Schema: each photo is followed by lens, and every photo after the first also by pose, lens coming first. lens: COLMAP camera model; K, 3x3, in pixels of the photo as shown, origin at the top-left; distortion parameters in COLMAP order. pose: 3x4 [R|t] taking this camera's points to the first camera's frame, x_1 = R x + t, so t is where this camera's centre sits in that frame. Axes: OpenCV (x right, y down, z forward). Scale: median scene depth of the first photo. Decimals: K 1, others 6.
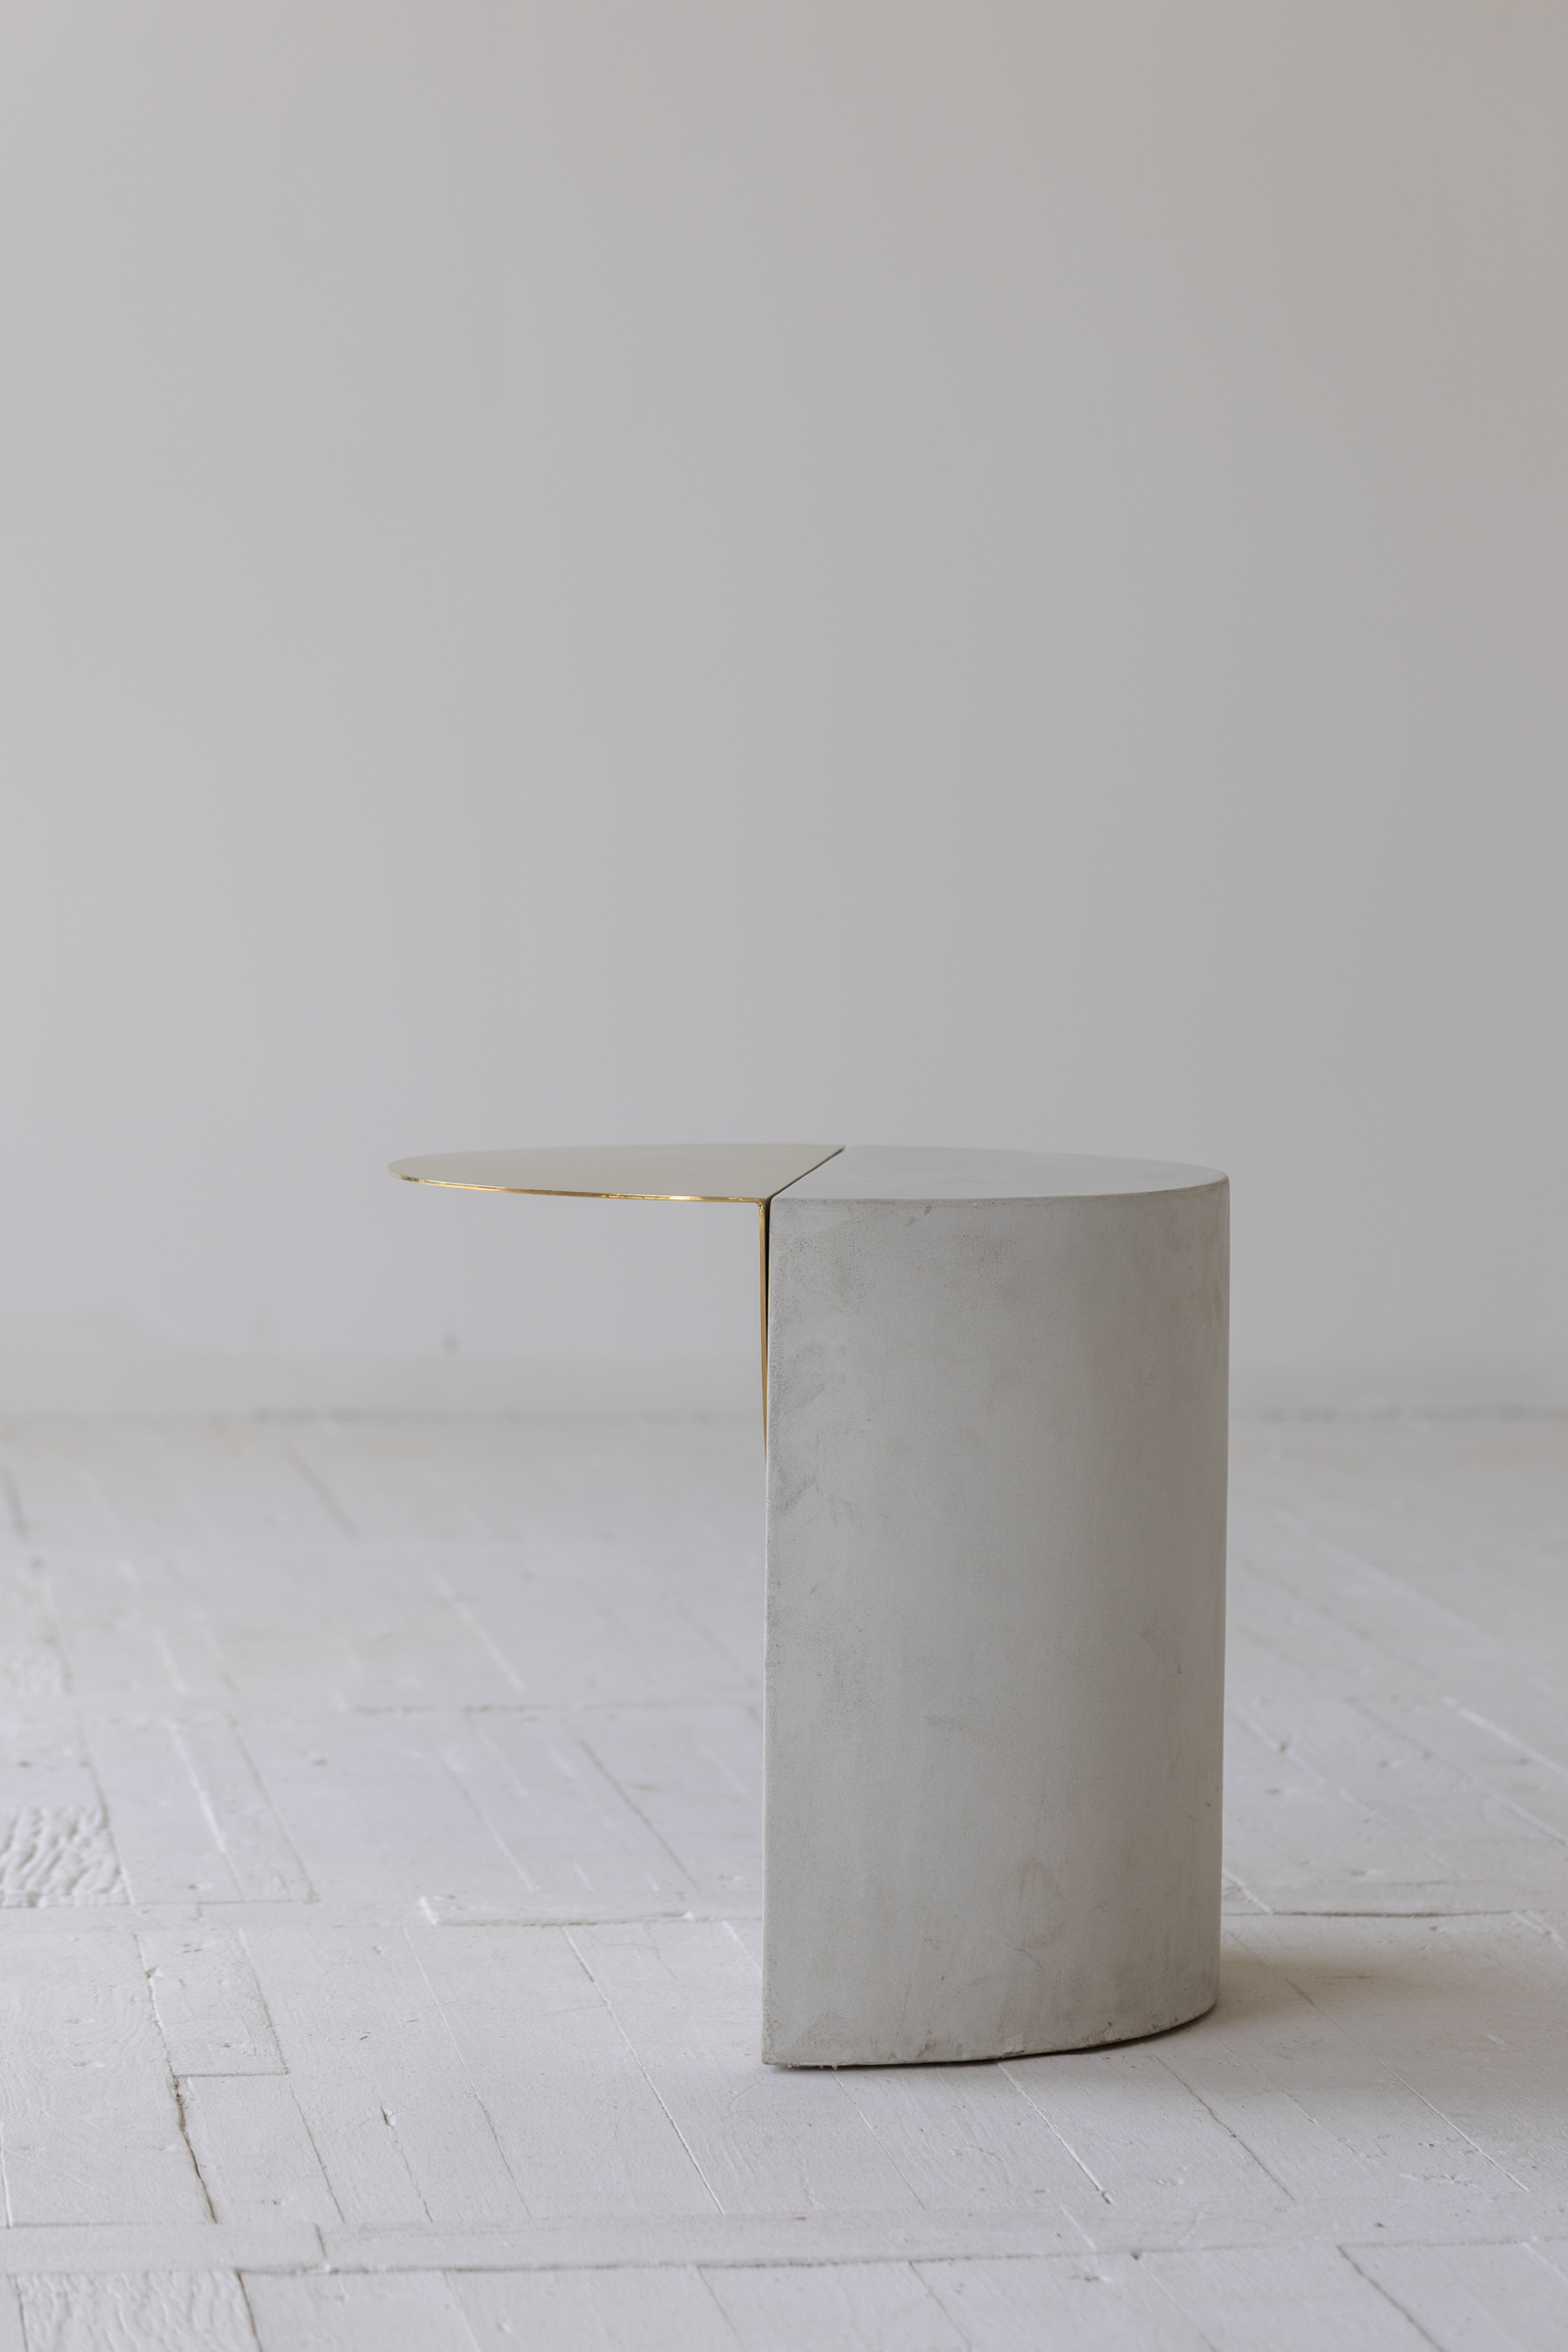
lens RADIAL K [[7186.3, 0, 763.2], [0, 7186.3, 1177.0], [0, 0, 1]] dist [0.049296, 0.000000]
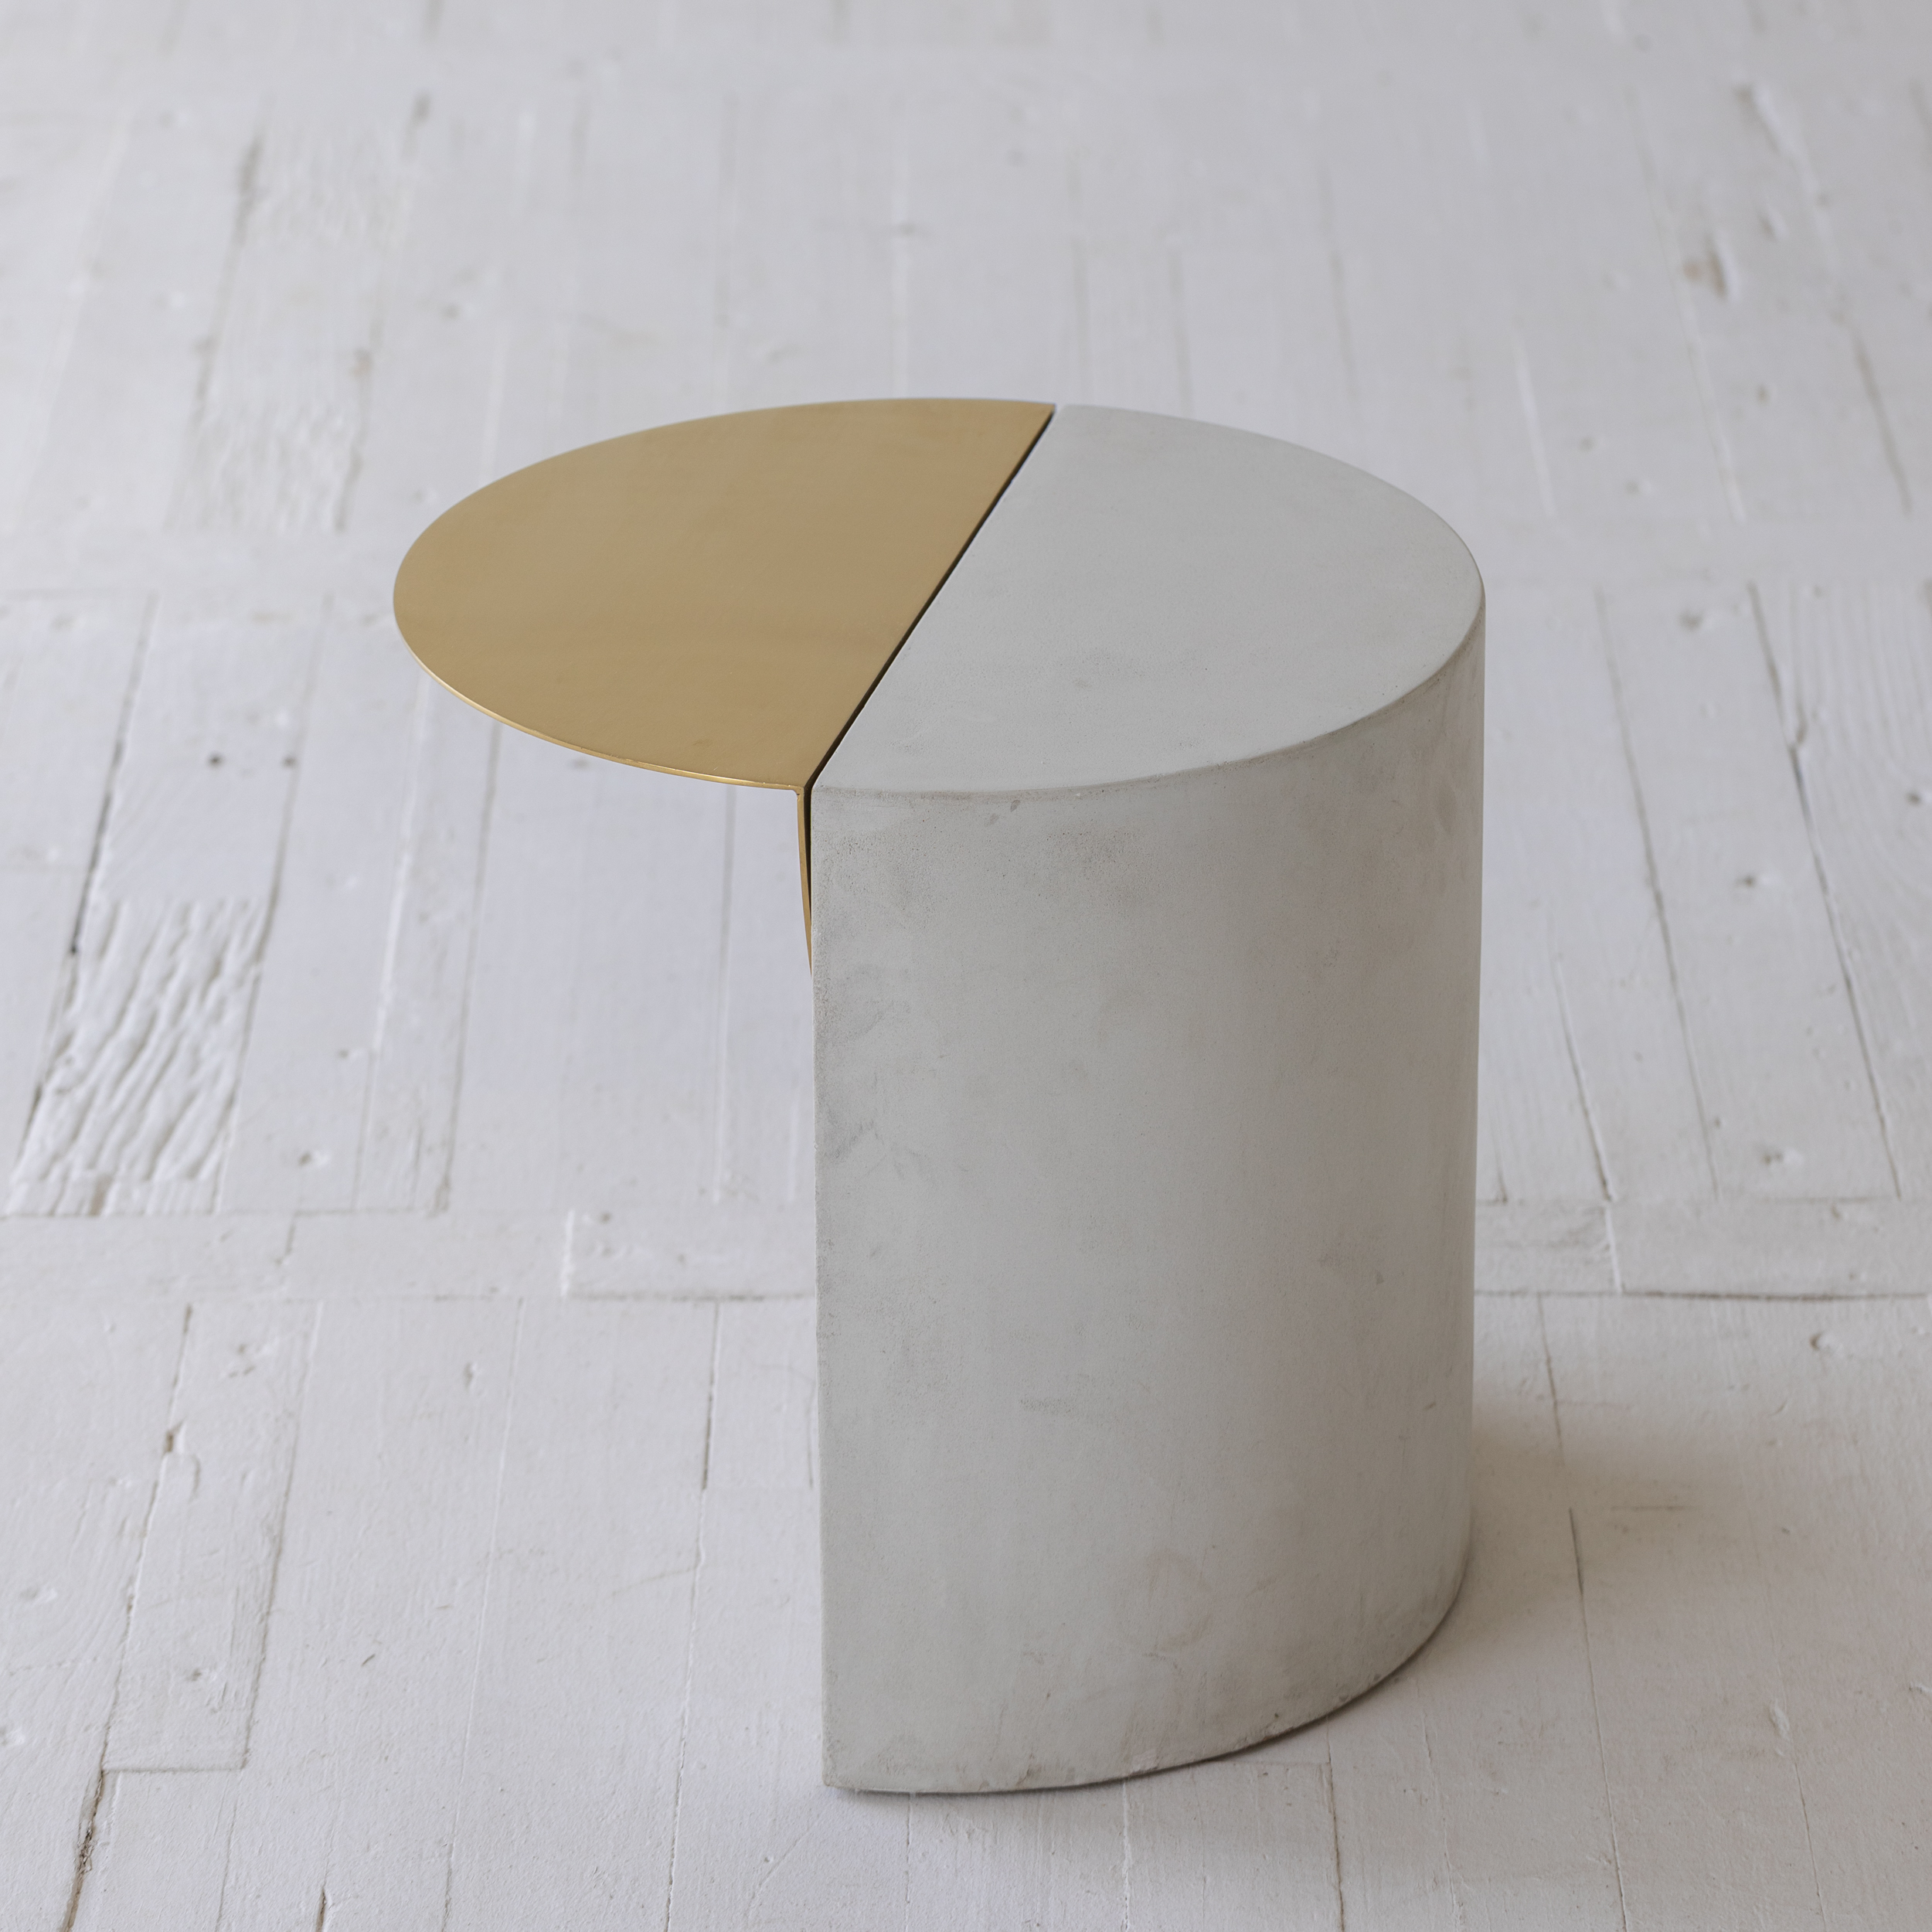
lens RADIAL K [[8322.0, 0, 923.0], [0, 8322.0, 686.0], [0, 0, 1]] dist [0.132091, 0.000000]
pose [[0.990737, 0.035037, -0.131196, 0.128786], [0.007489, 0.950573, 0.310411, -0.282146], [0.135587, -0.308518, 0.941506, 0.164605]]
